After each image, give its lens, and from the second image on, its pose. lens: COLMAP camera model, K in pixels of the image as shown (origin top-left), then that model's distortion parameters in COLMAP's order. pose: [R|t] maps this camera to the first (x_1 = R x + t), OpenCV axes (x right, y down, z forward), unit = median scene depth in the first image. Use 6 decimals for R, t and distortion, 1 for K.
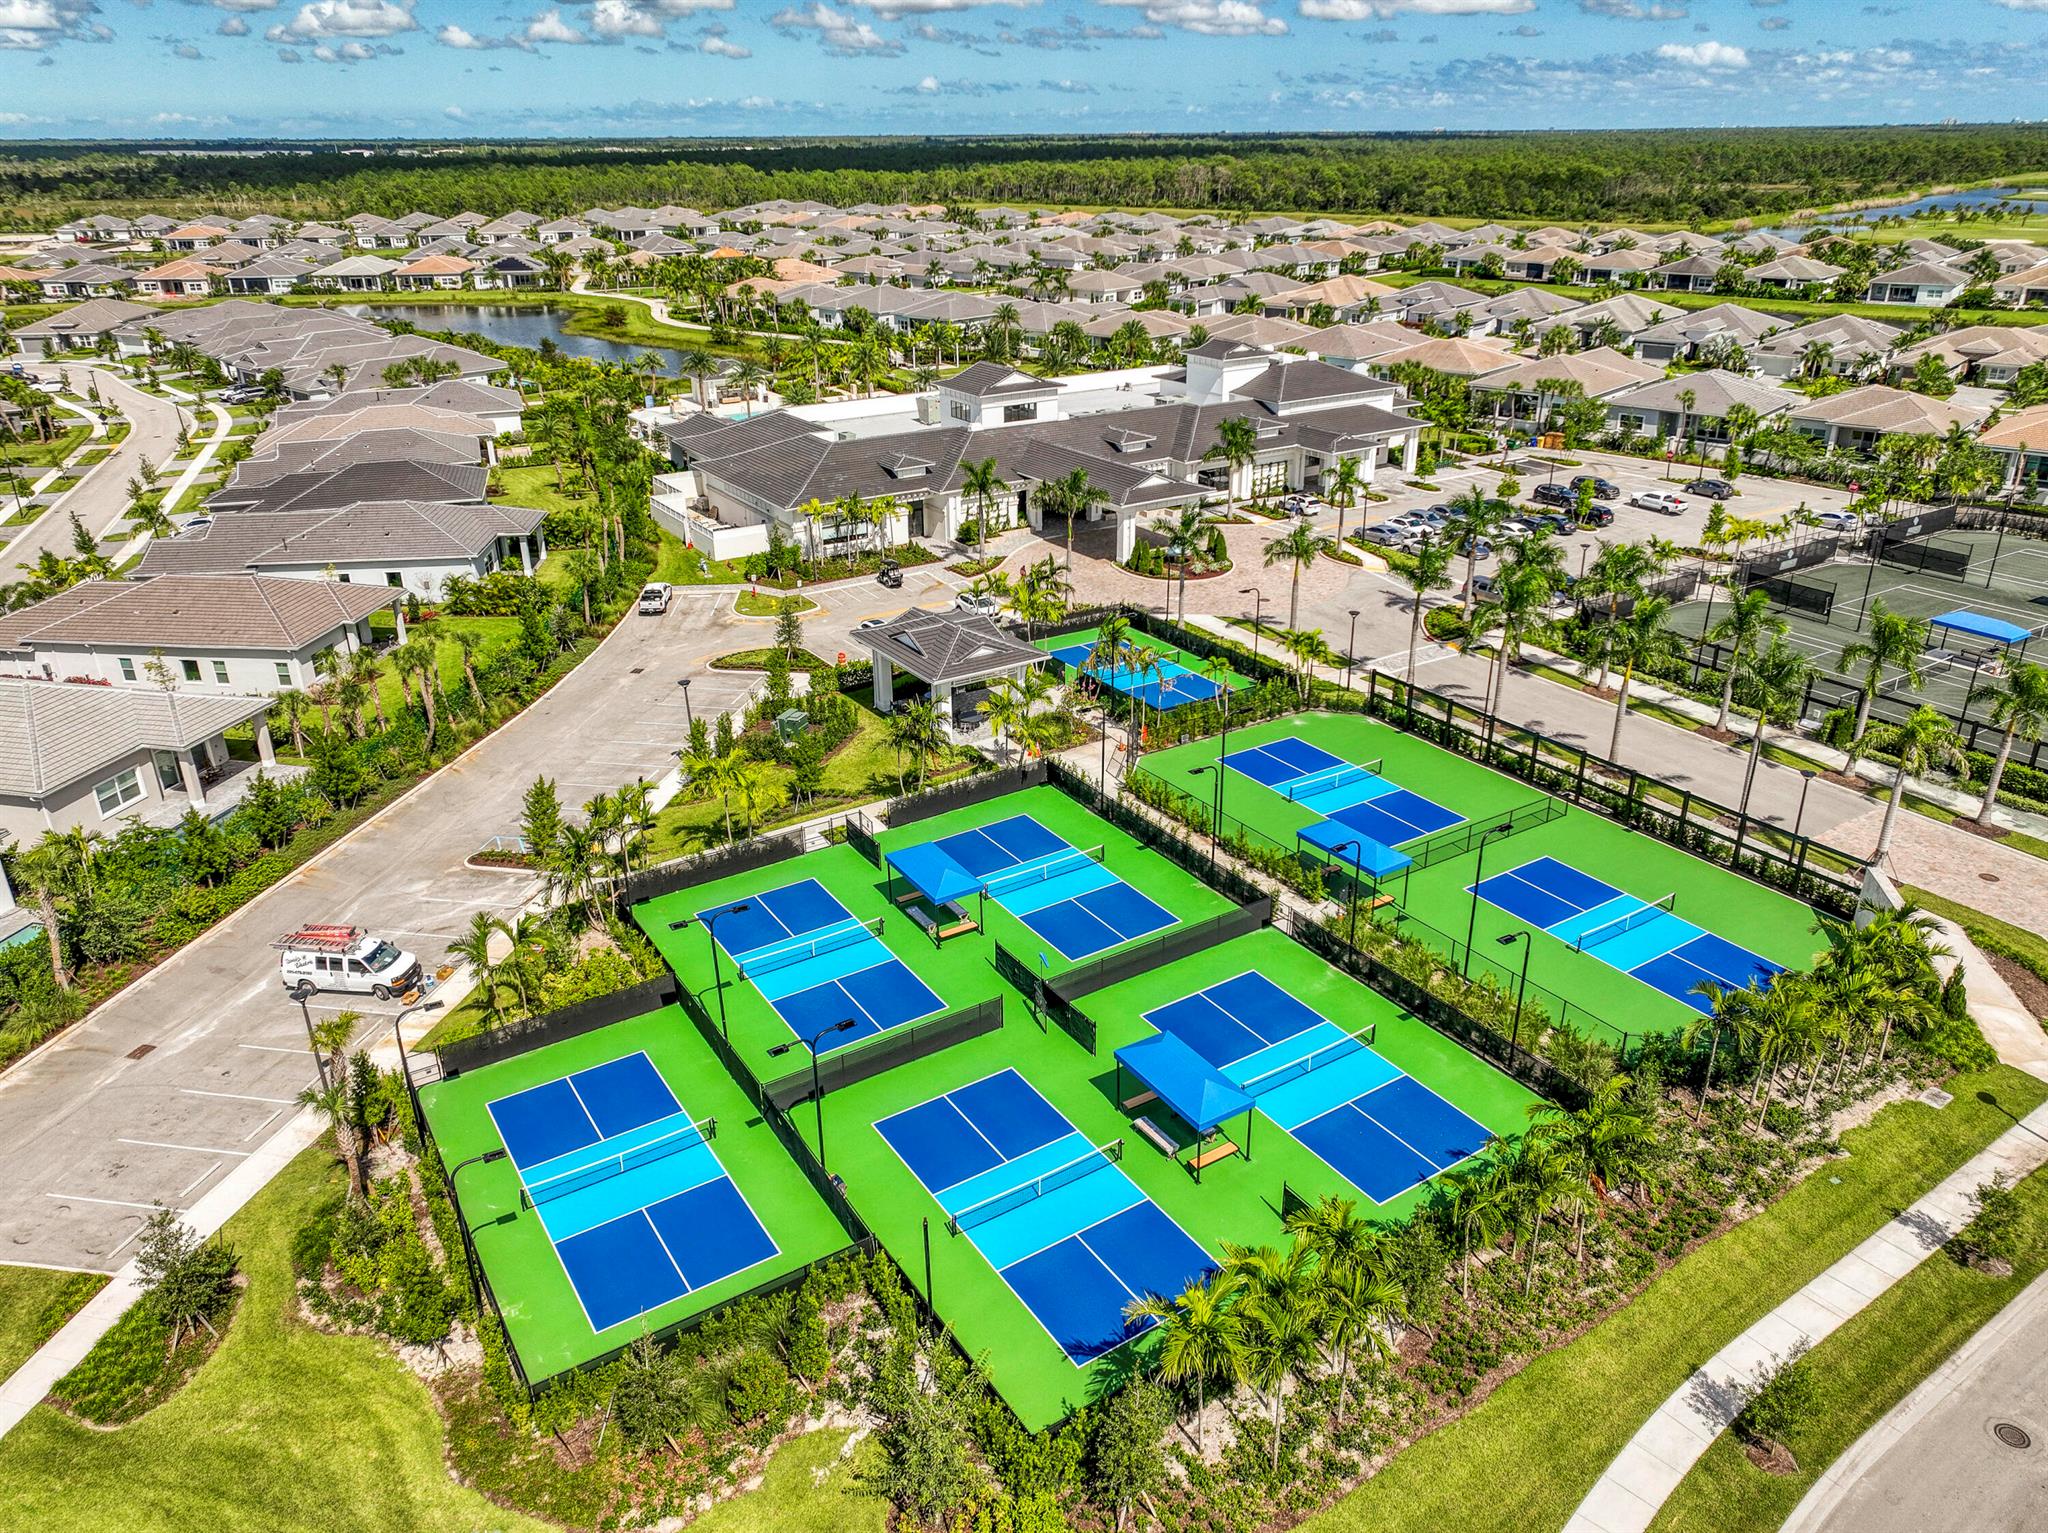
lens RADIAL K [[1434.1, 0, 1037.5], [0, 1434.1, 761.0], [0, 0, 1]] dist [-0.003954, 0.023564]
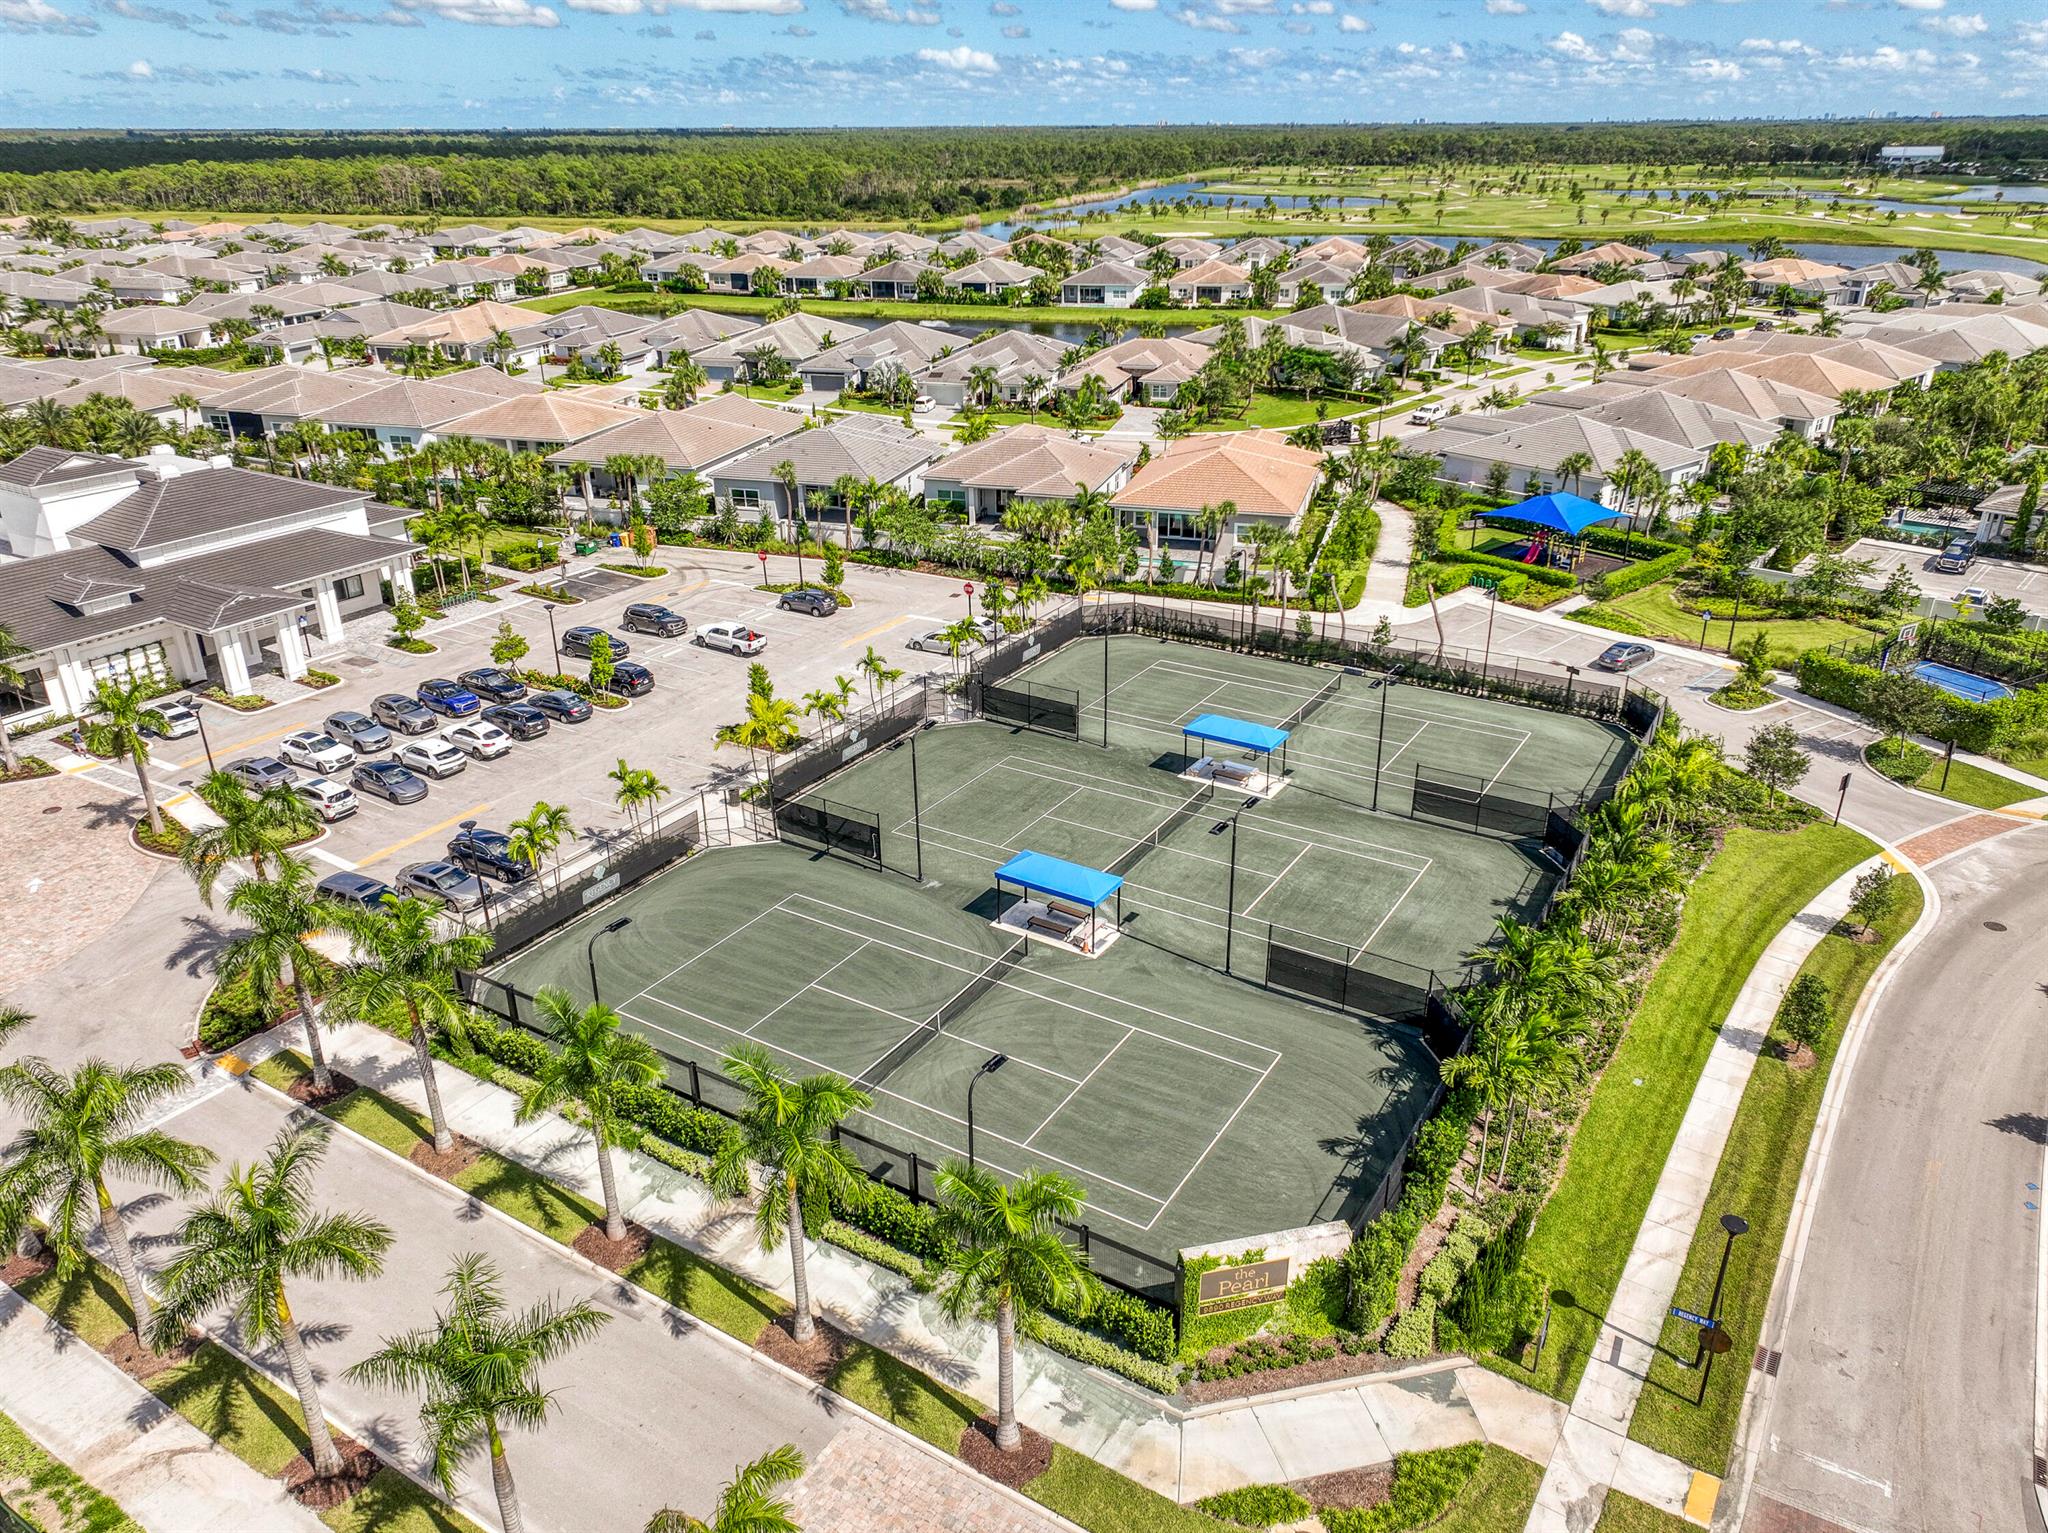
lens RADIAL K [[1434.1, 0, 1037.5], [0, 1434.1, 761.0], [0, 0, 1]] dist [-0.003954, 0.023564]
pose [[0.903202, -0.173075, 0.392773, 0.268614], [0.172327, 0.984327, 0.037468, -0.115725], [-0.393102, 0.033844, 0.918872, 0.269991]]
